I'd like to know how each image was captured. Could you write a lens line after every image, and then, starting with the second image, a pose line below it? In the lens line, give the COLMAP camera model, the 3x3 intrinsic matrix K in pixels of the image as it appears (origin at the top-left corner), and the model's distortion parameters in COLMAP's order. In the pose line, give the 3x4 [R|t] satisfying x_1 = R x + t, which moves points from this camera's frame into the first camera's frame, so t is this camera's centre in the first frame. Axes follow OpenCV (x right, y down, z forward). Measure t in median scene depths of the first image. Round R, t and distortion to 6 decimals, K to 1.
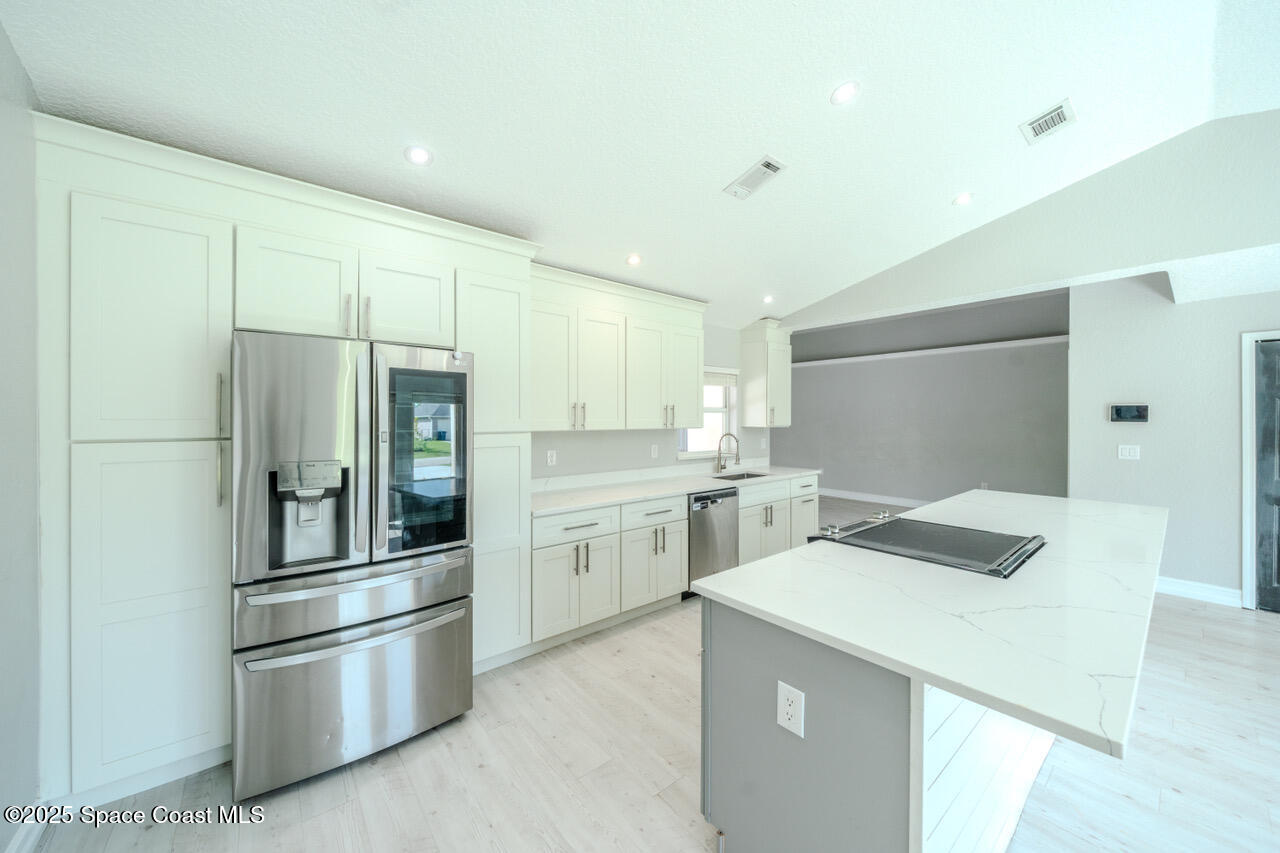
lens RADIAL K [[461.5, 0, 618.5], [0, 461.5, 418.5], [0, 0, 1]] dist [-0.001894, -0.000134]
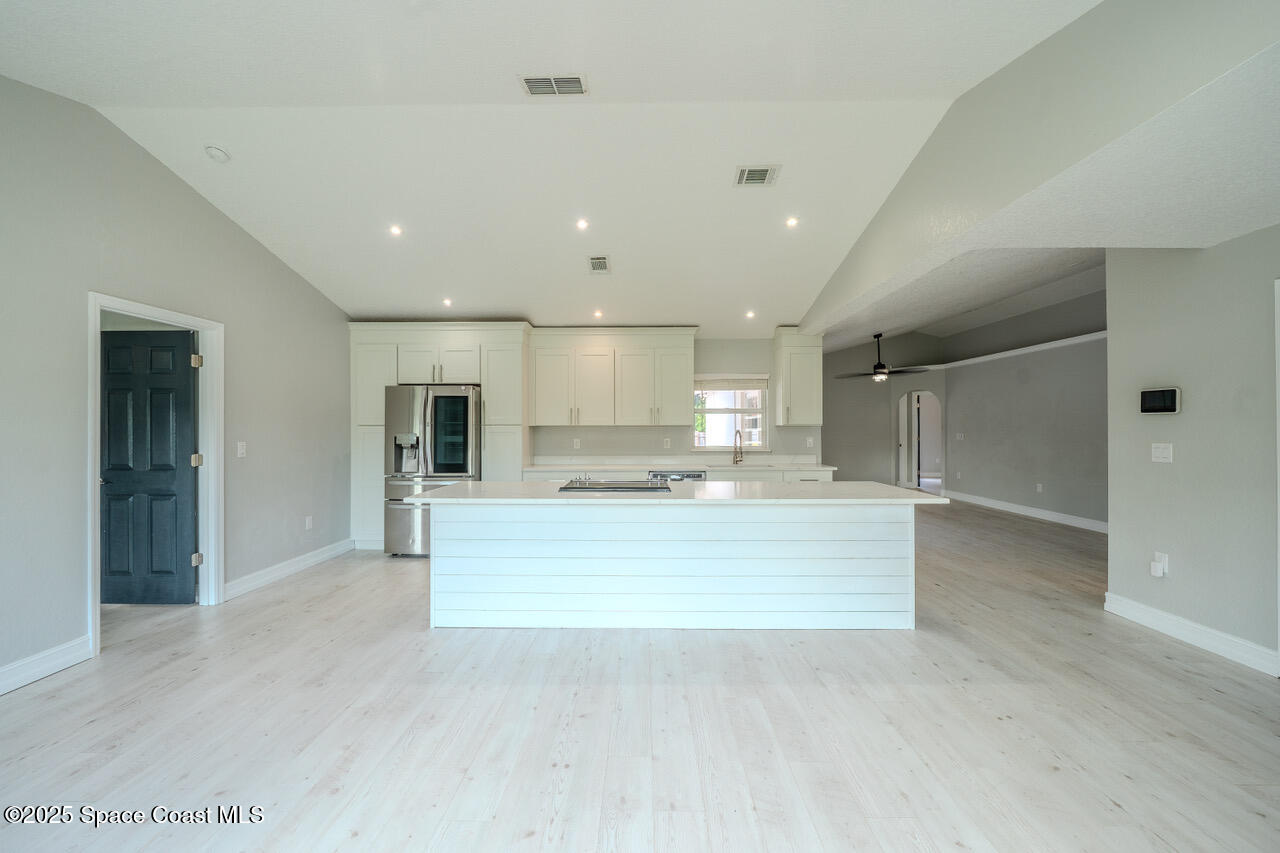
lens RADIAL K [[503.5, 0, 647.3], [0, 503.5, 426.4], [0, 0, 1]] dist [-0.001700, -0.000303]
pose [[0.779794, -0.006854, -0.625998, 1.085503], [0.002869, 0.999969, -0.007375, 0.038968], [0.626029, 0.003955, 0.779790, -0.182360]]
